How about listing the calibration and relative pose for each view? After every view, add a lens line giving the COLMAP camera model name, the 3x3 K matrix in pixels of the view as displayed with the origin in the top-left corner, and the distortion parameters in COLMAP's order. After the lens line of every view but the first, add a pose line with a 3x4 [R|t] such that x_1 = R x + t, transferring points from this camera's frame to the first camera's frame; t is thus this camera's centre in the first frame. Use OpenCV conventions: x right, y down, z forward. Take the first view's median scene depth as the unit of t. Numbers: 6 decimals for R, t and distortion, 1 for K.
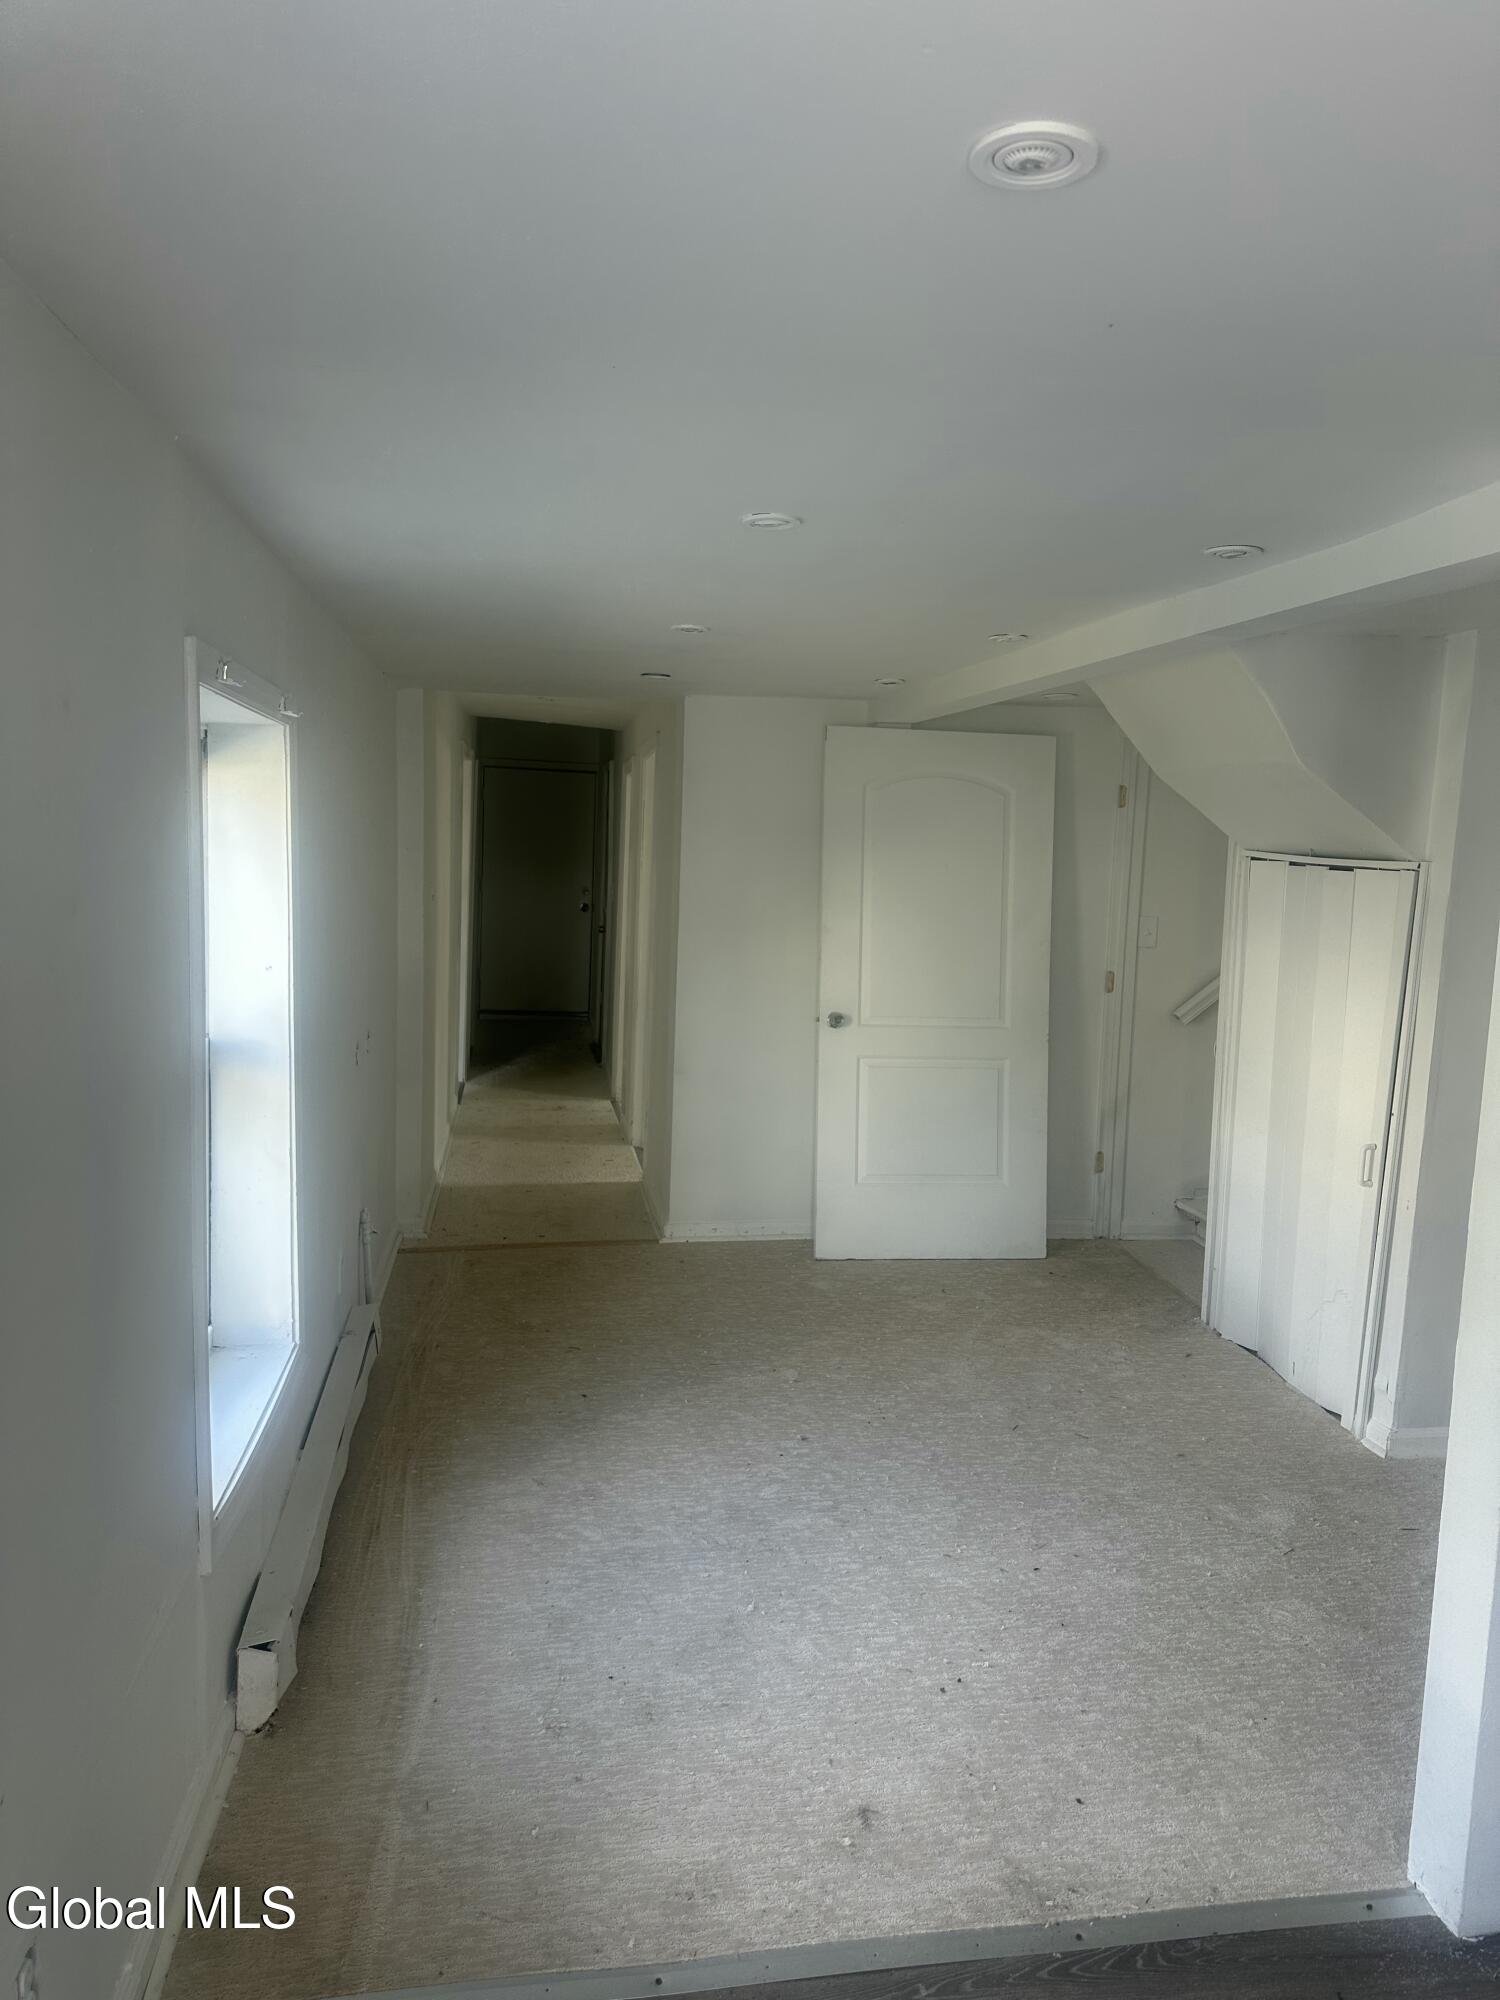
lens RADIAL K [[1417.9, 0, 750.0], [0, 1417.9, 1000.0], [0, 0, 1]] dist [0.167928, -0.313876]
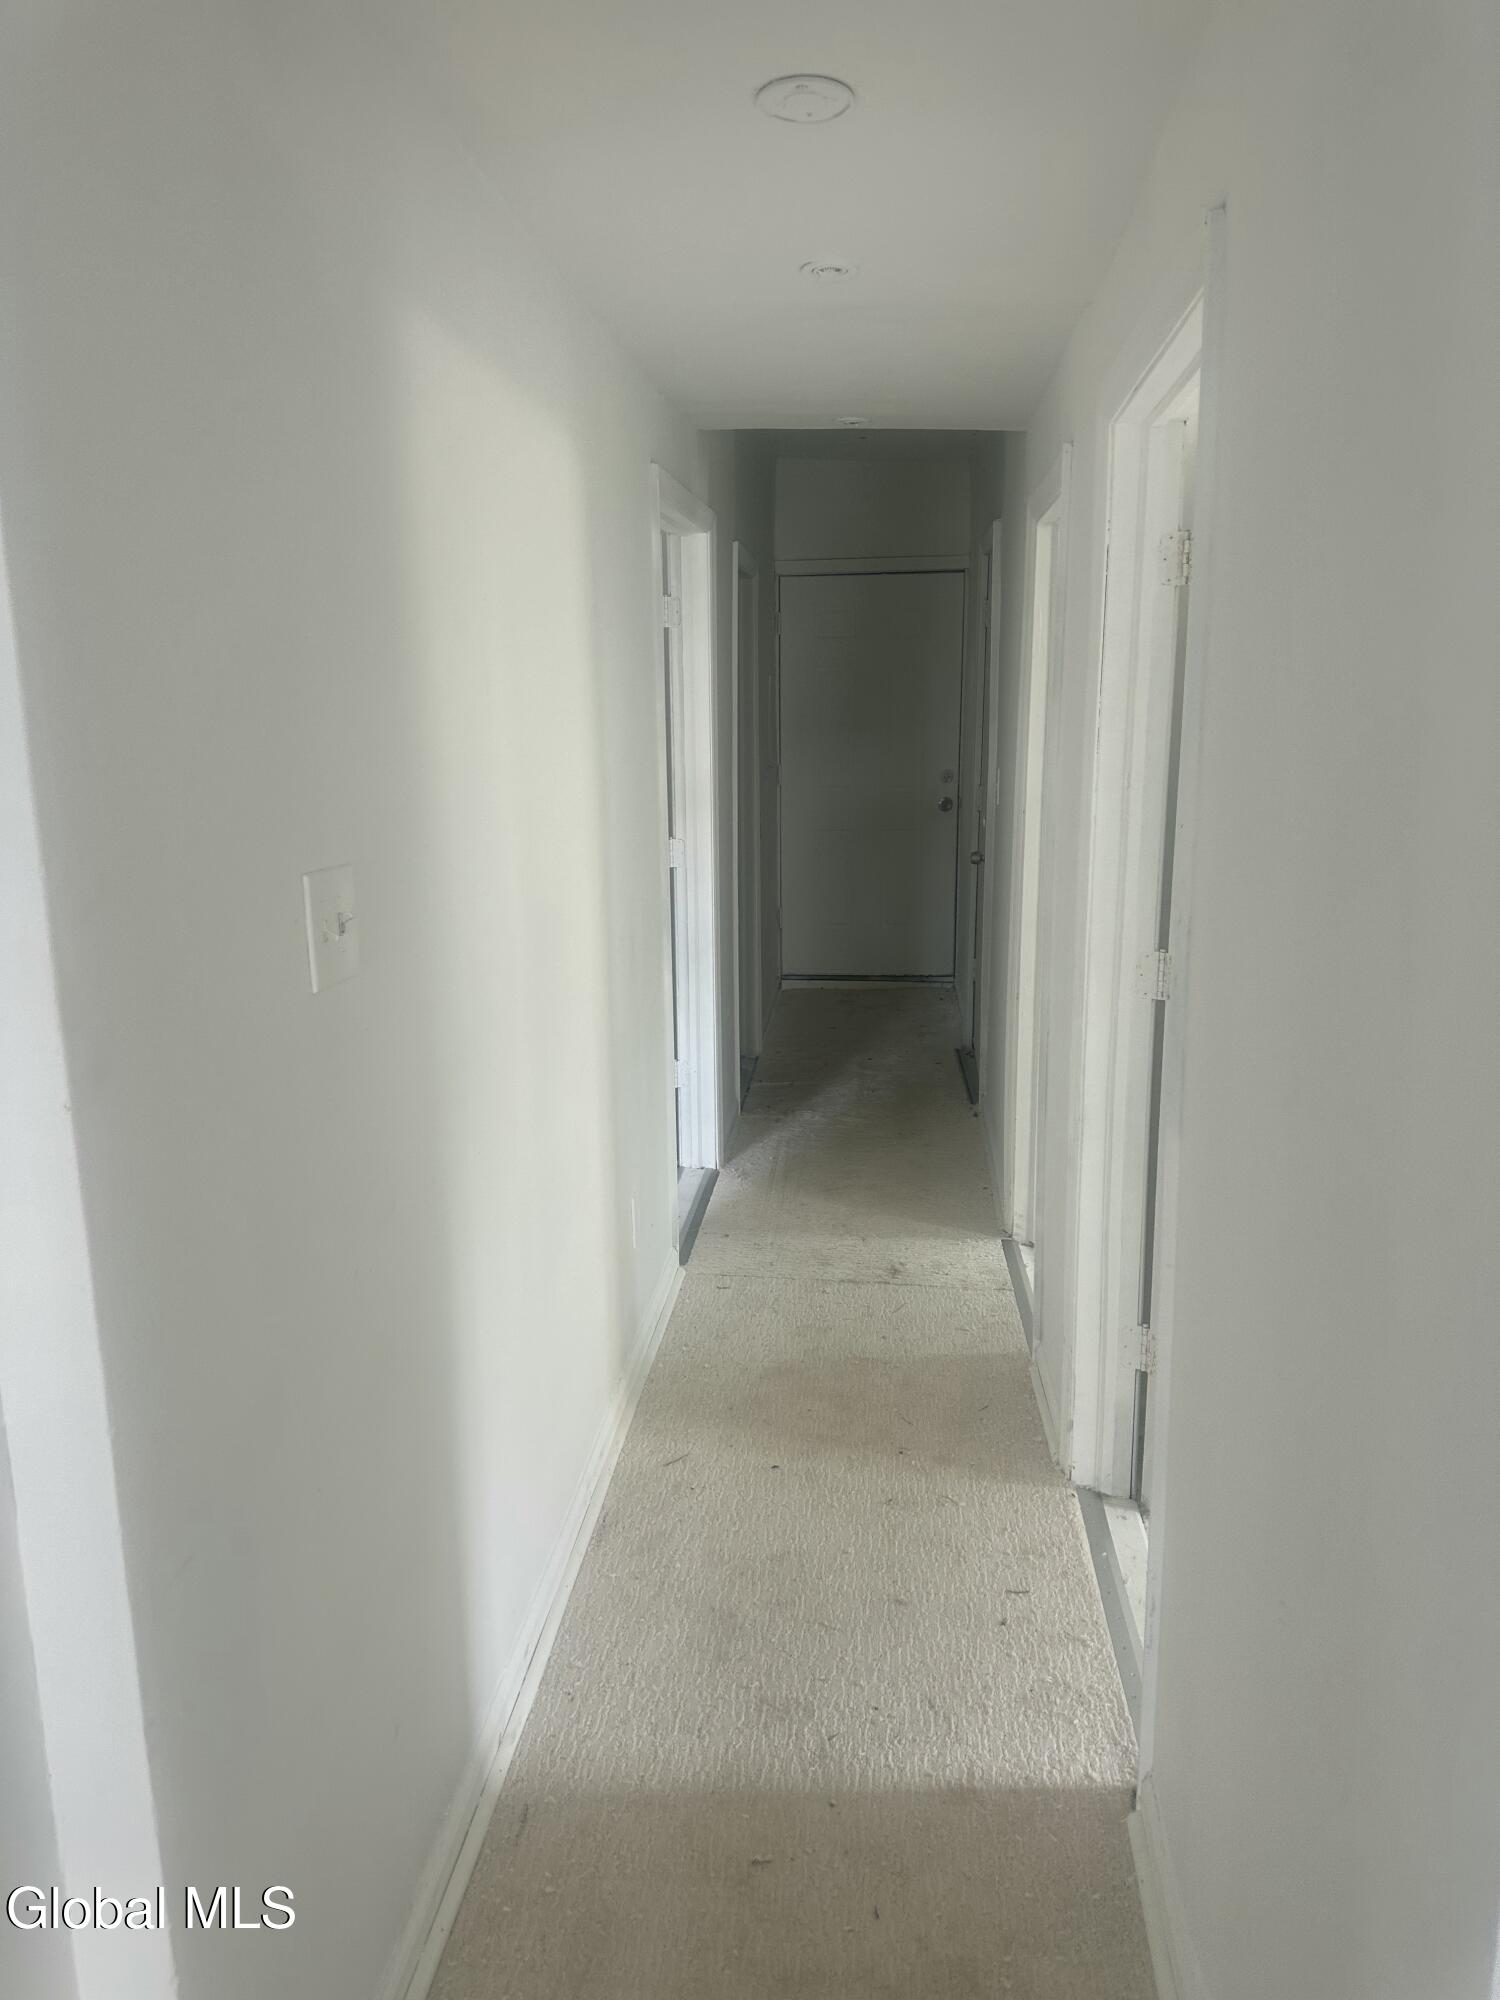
lens RADIAL K [[1417.9, 0, 750.0], [0, 1417.9, 1000.0], [0, 0, 1]] dist [0.167928, -0.313876]
pose [[0.967282, 0.000443, -0.253703, -0.090848], [0.023898, 0.995393, 0.092855, -0.087016], [0.252576, -0.095880, 0.962815, 0.824222]]
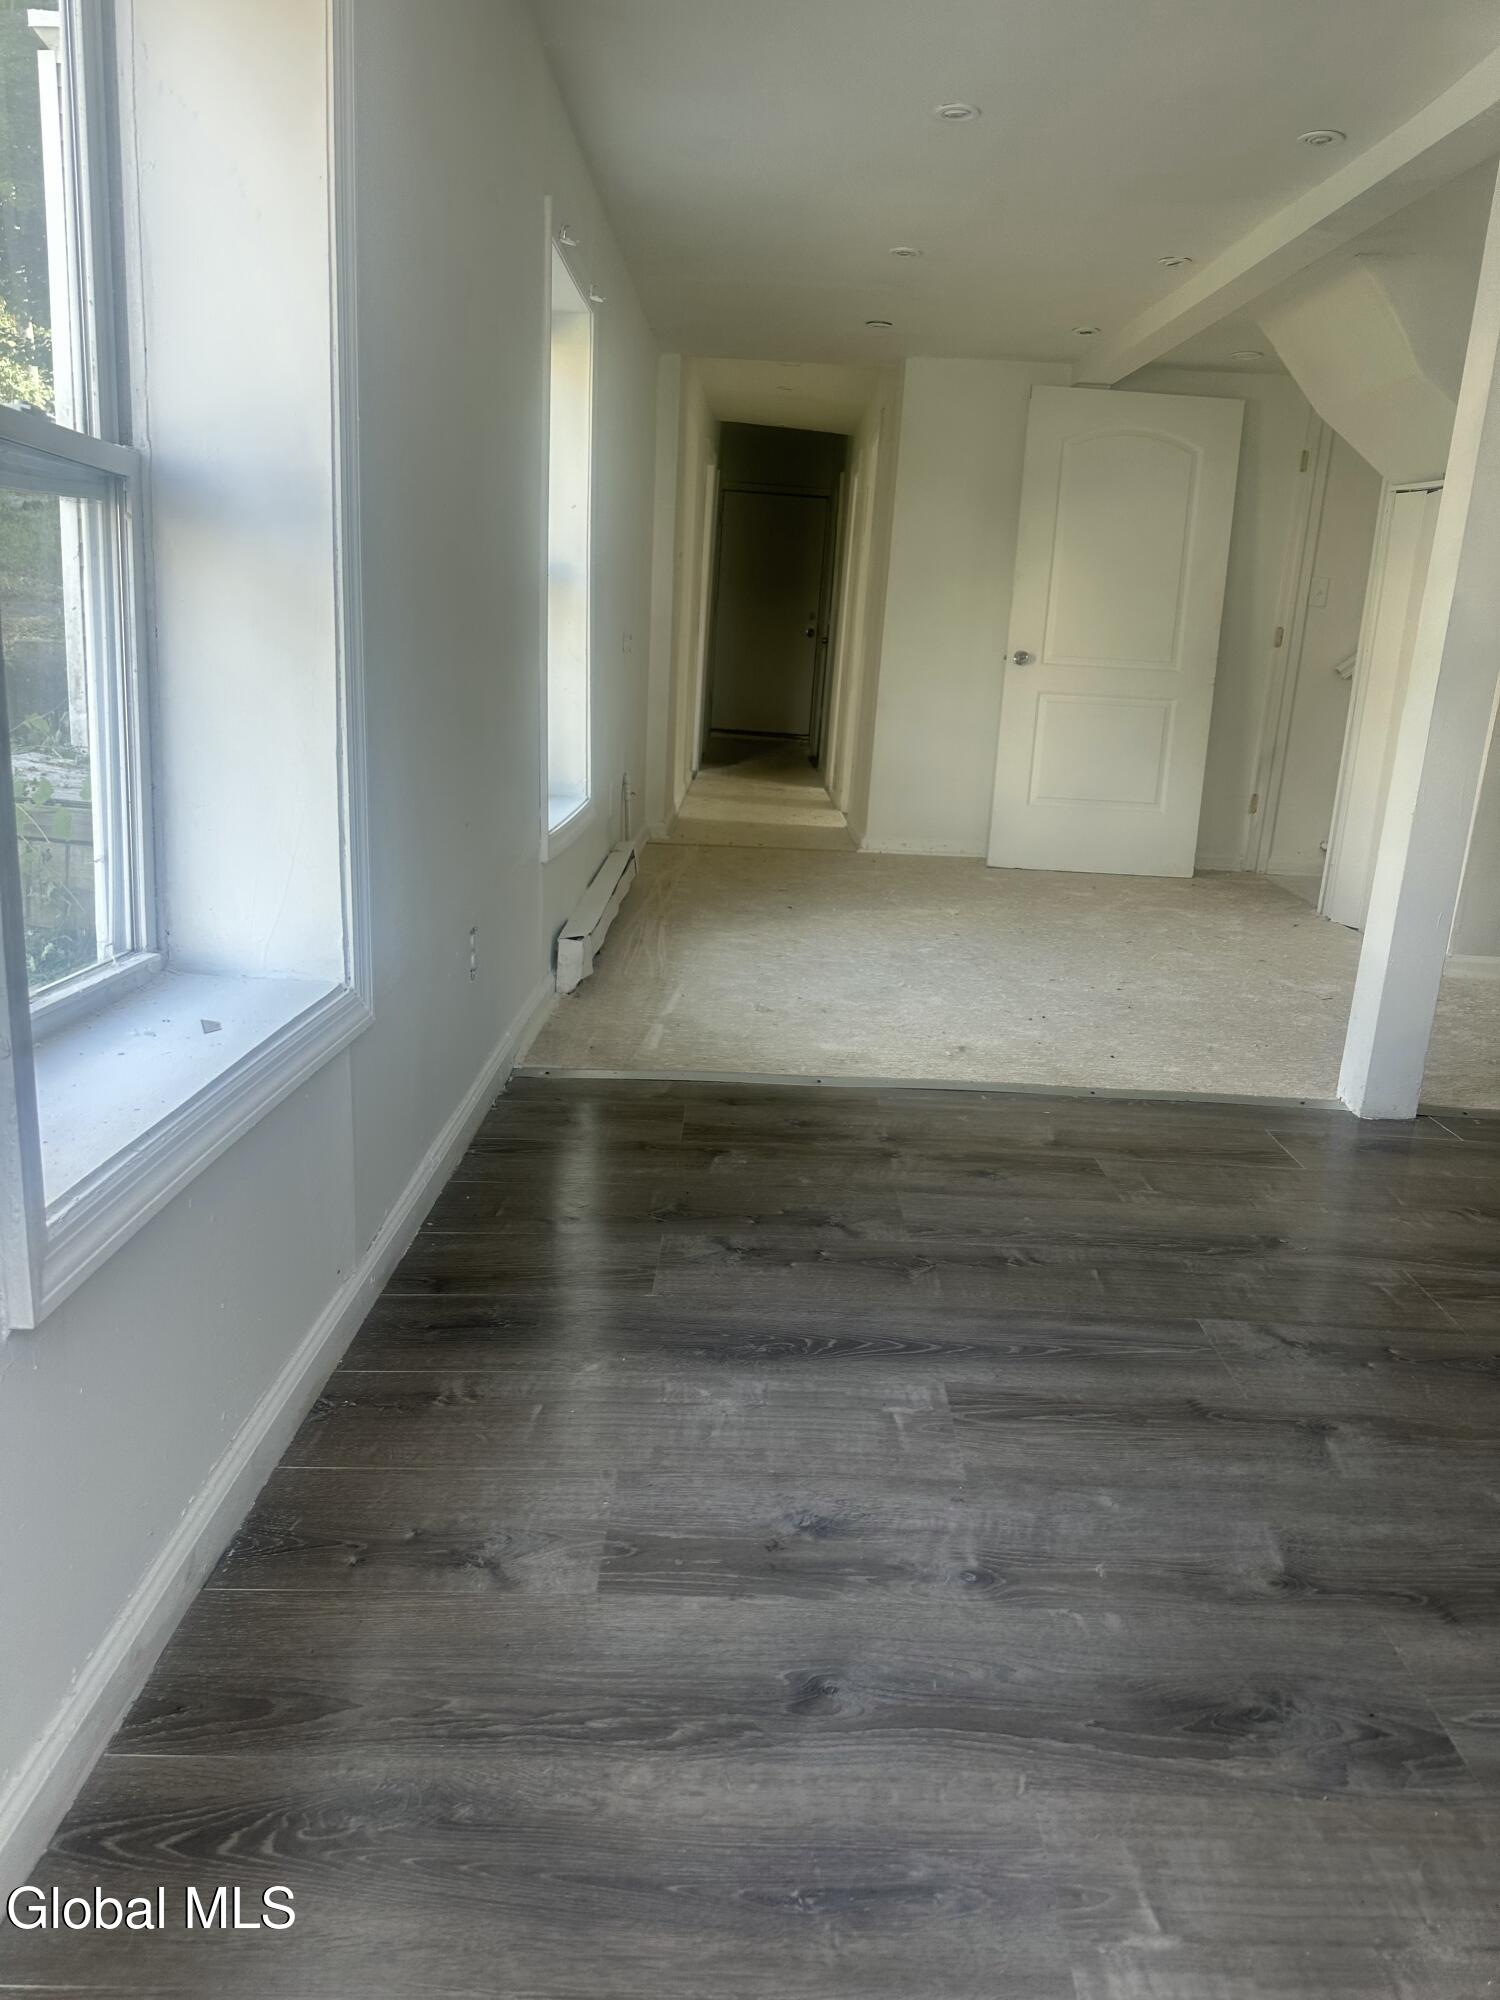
lens RADIAL K [[1417.9, 0, 750.0], [0, 1417.9, 1000.0], [0, 0, 1]] dist [0.167928, -0.313876]
pose [[0.987037, 0.061317, -0.148319, 0.032460], [-0.040816, 0.989658, 0.137519, 0.132219], [0.155217, -0.129682, 0.979332, -0.200361]]
